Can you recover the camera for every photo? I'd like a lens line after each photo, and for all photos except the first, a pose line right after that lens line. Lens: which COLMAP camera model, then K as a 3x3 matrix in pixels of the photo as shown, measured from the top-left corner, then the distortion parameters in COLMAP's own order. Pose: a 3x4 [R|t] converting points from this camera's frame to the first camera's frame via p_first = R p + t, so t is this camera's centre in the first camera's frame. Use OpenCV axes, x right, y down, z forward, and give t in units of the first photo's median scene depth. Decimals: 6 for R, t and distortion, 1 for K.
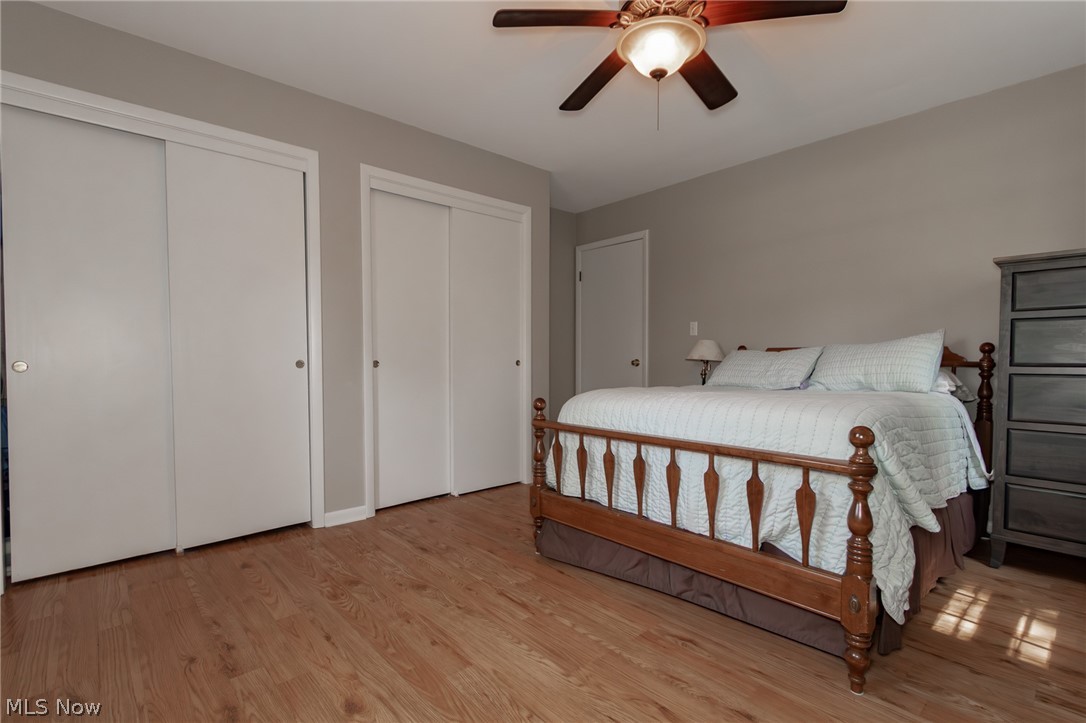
lens RADIAL K [[500.3, 0, 541.6], [0, 500.3, 369.9], [0, 0, 1]] dist [0.000534, -0.001195]
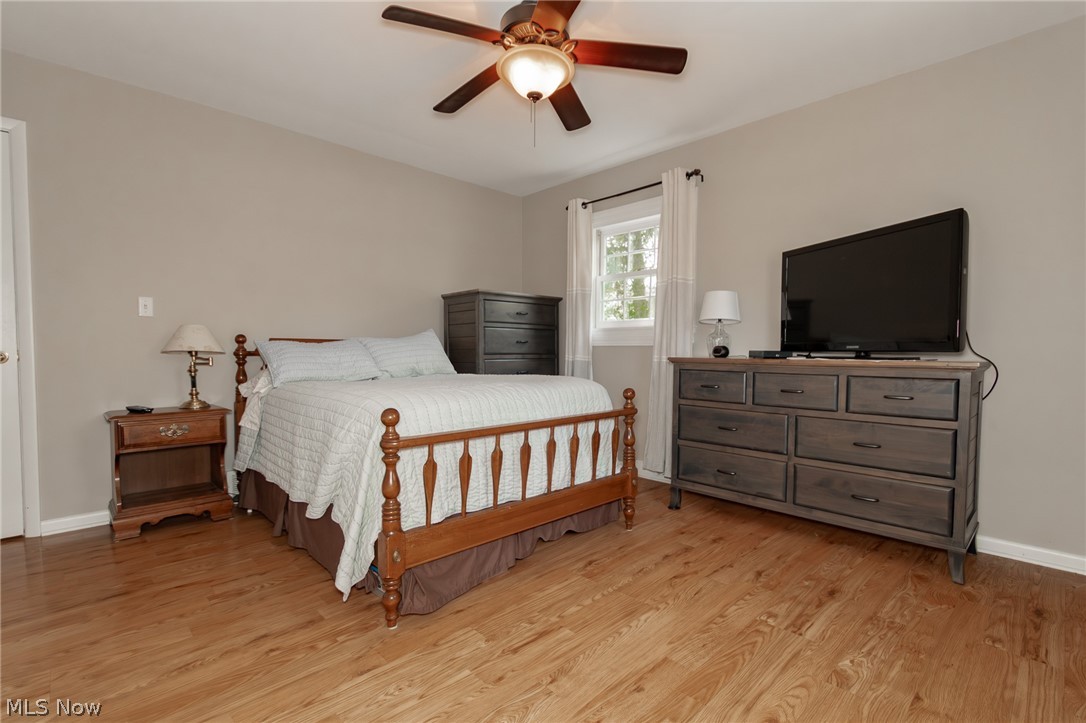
lens RADIAL K [[500.3, 0, 541.6], [0, 500.3, 369.9], [0, 0, 1]] dist [0.000534, -0.001195]
pose [[-0.048892, -0.029261, 0.998375, -0.903654], [0.016784, 0.999406, 0.030113, -0.015372], [-0.998663, 0.018229, -0.048372, 1.048896]]
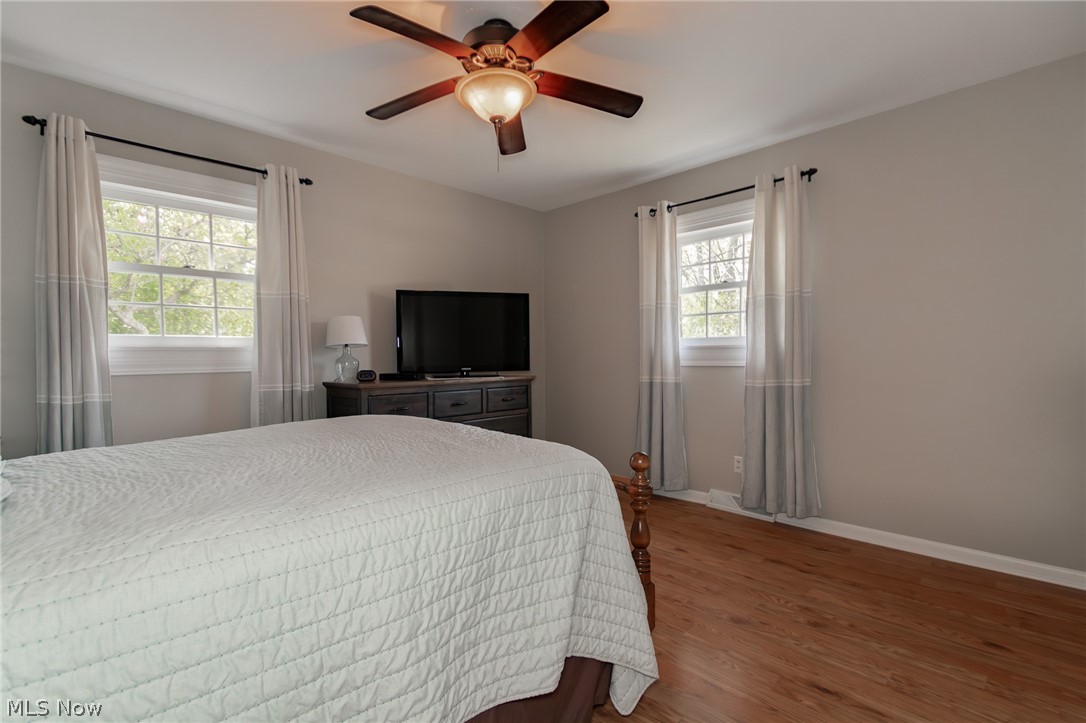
lens RADIAL K [[500.3, 0, 541.6], [0, 500.3, 369.9], [0, 0, 1]] dist [0.000534, -0.001195]
pose [[-0.997749, 0.016910, -0.064896, 0.217631], [0.013061, 0.998156, 0.059280, -0.130292], [0.065779, 0.058299, -0.996130, 2.105607]]
